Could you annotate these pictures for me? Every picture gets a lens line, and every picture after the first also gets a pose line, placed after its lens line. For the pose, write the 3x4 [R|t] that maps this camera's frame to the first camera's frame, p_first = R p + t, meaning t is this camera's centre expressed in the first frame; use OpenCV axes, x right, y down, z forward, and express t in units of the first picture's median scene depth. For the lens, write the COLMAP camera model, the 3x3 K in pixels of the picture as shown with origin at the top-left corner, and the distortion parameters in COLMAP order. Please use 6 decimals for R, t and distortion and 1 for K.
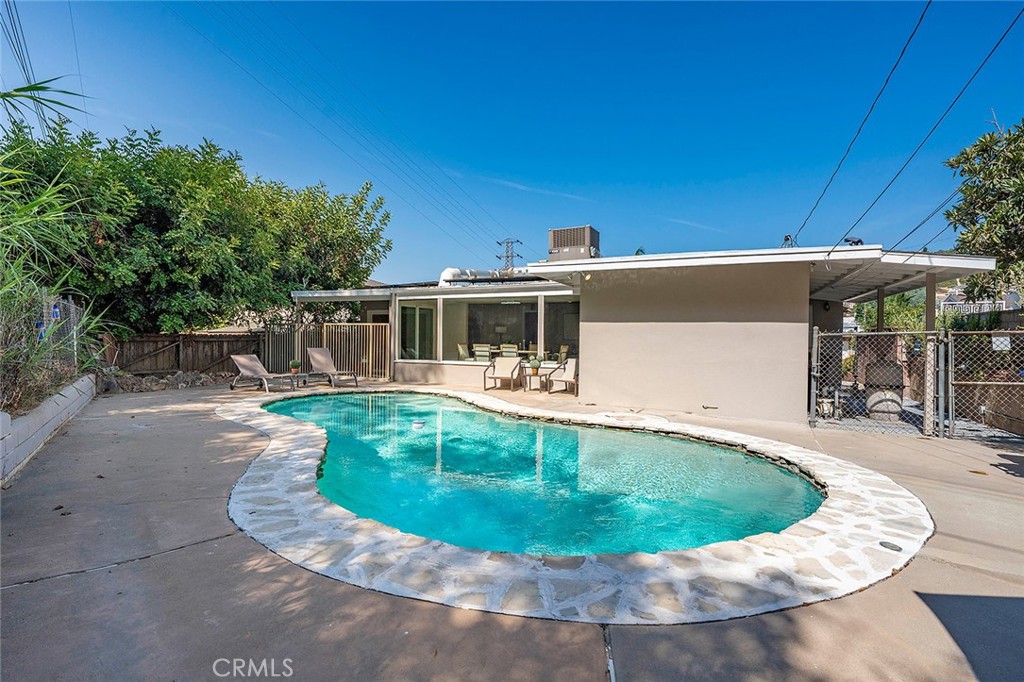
lens RADIAL K [[500.5, 0, 512.0], [0, 500.5, 341.0], [0, 0, 1]] dist [-0.000246, -0.000021]
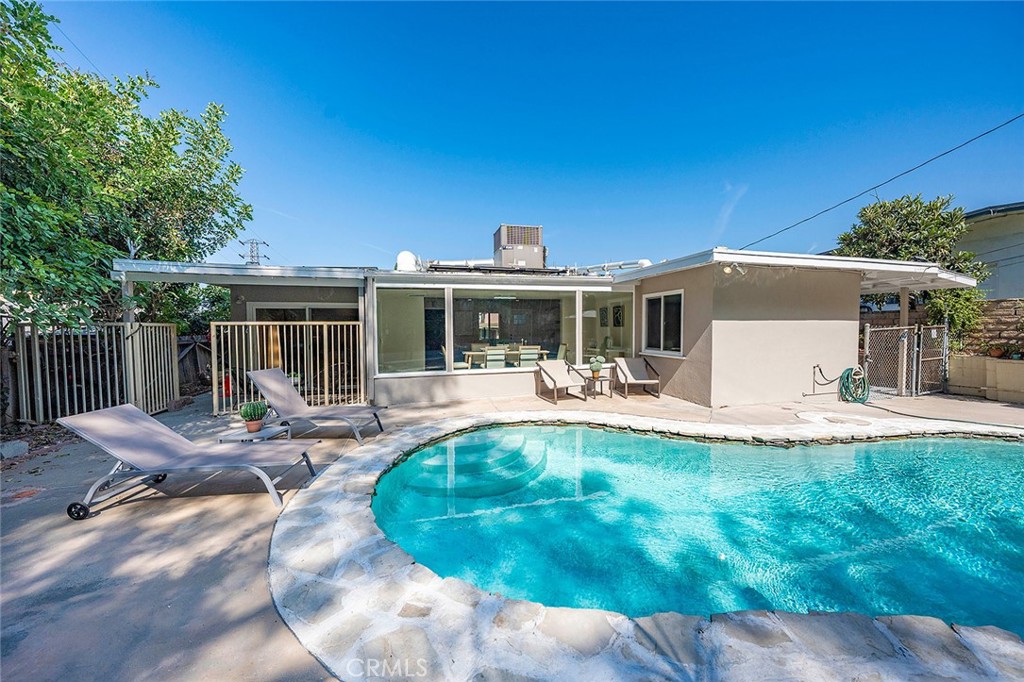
lens RADIAL K [[350.8, 0, 508.2], [0, 350.8, 340.2], [0, 0, 1]] dist [0.000191, 0.000060]
pose [[0.766053, -0.037579, 0.641678, -0.414122], [0.024189, 0.999268, 0.029643, -0.020618], [-0.642322, -0.007186, 0.766401, 0.537595]]
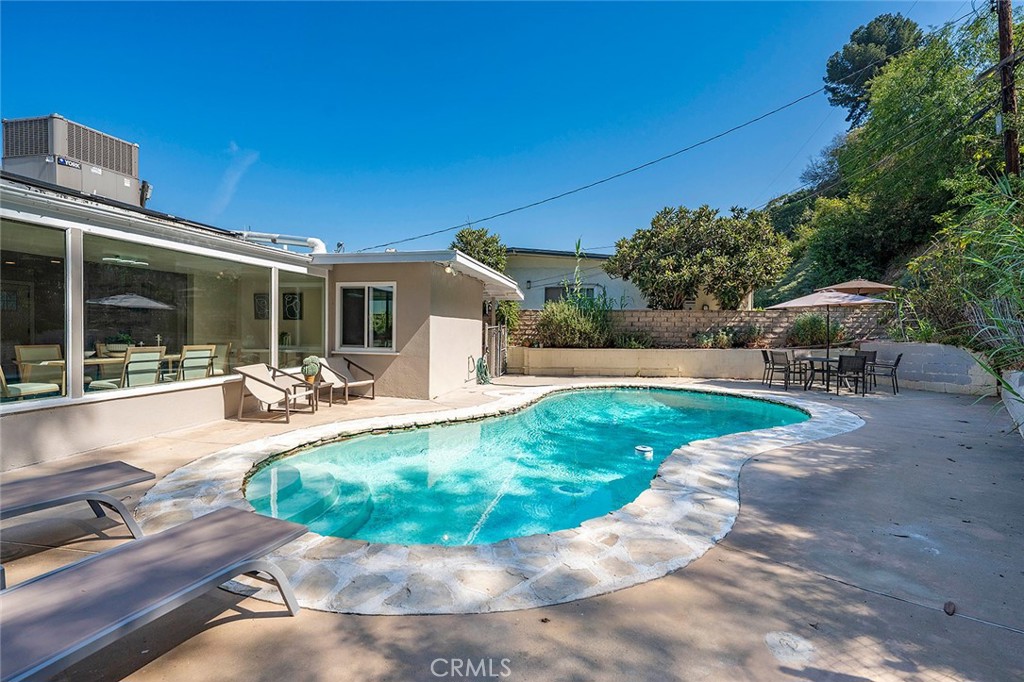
lens RADIAL K [[459.5, 0, 512.6], [0, 459.5, 338.3], [0, 0, 1]] dist [0.000559, -0.000014]
pose [[-0.225939, -0.029497, 0.973695, -0.555065], [0.001056, 0.999533, 0.030525, -0.014294], [-0.974141, 0.007925, -0.225802, 0.755712]]
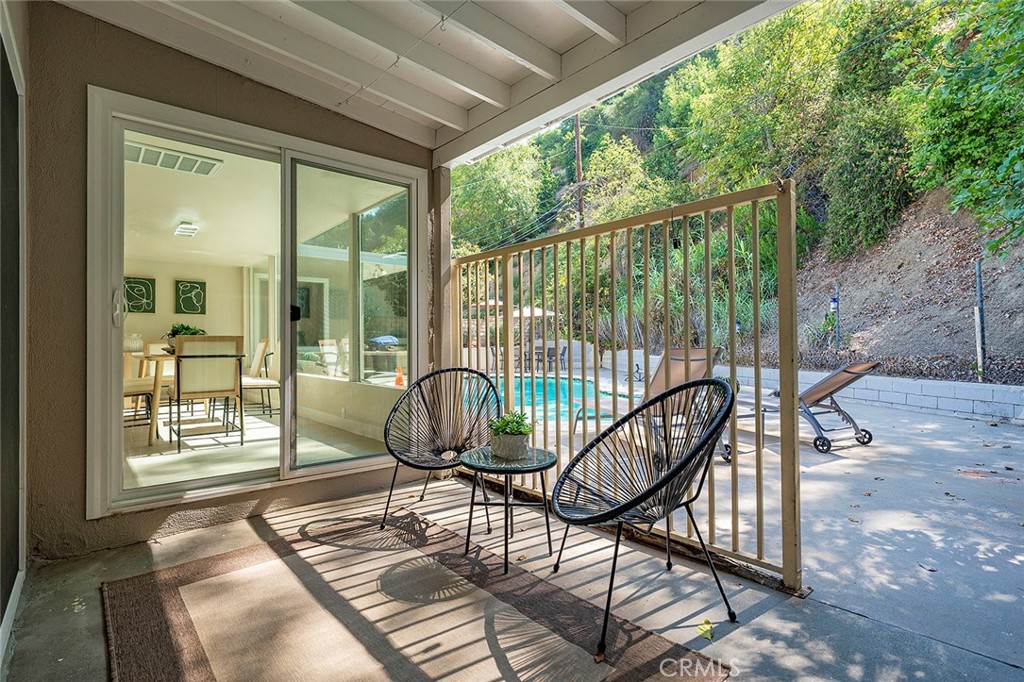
lens RADIAL K [[493.1, 0, 512.0], [0, 493.1, 341.0], [0, 0, 1]] dist [0.002455, 0.000260]
pose [[-0.904459, 0.000070, 0.426560, -0.403328], [0.005040, 0.999932, 0.010522, 0.005683], [-0.426530, 0.011666, -0.904398, 1.280900]]
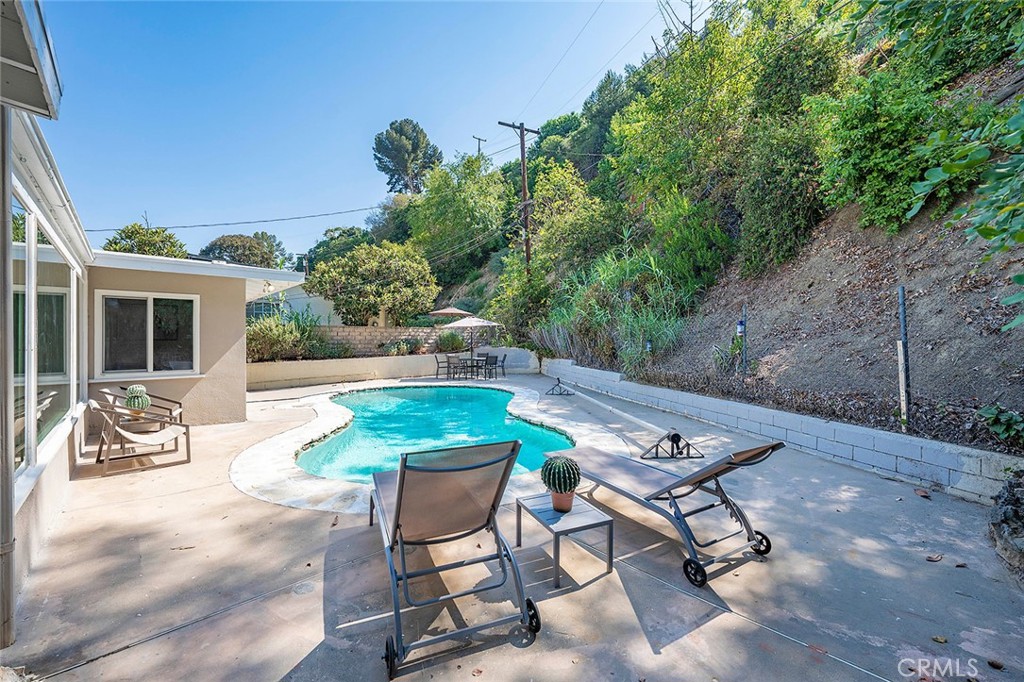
lens RADIAL K [[412.6, 0, 507.6], [0, 412.6, 339.3], [0, 0, 1]] dist [-0.001005, -0.000103]
pose [[-0.918293, -0.003408, 0.395888, -0.445490], [0.002265, 0.999901, 0.013861, -0.025284], [-0.395896, 0.013625, -0.918194, 1.094343]]
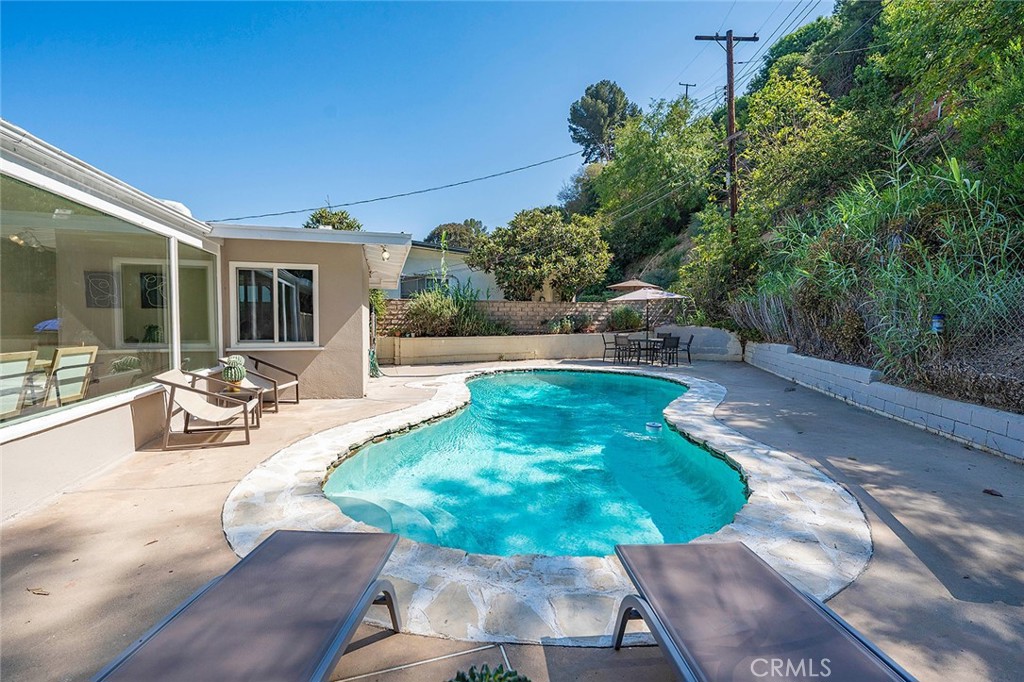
lens RADIAL K [[428.9, 0, 511.2], [0, 428.9, 338.5], [0, 0, 1]] dist [-0.000497, -0.000224]
pose [[-0.652494, -0.044177, 0.756505, -0.433432], [0.001358, 0.998230, 0.059464, -0.015886], [-0.757793, 0.039827, -0.651279, 0.934070]]
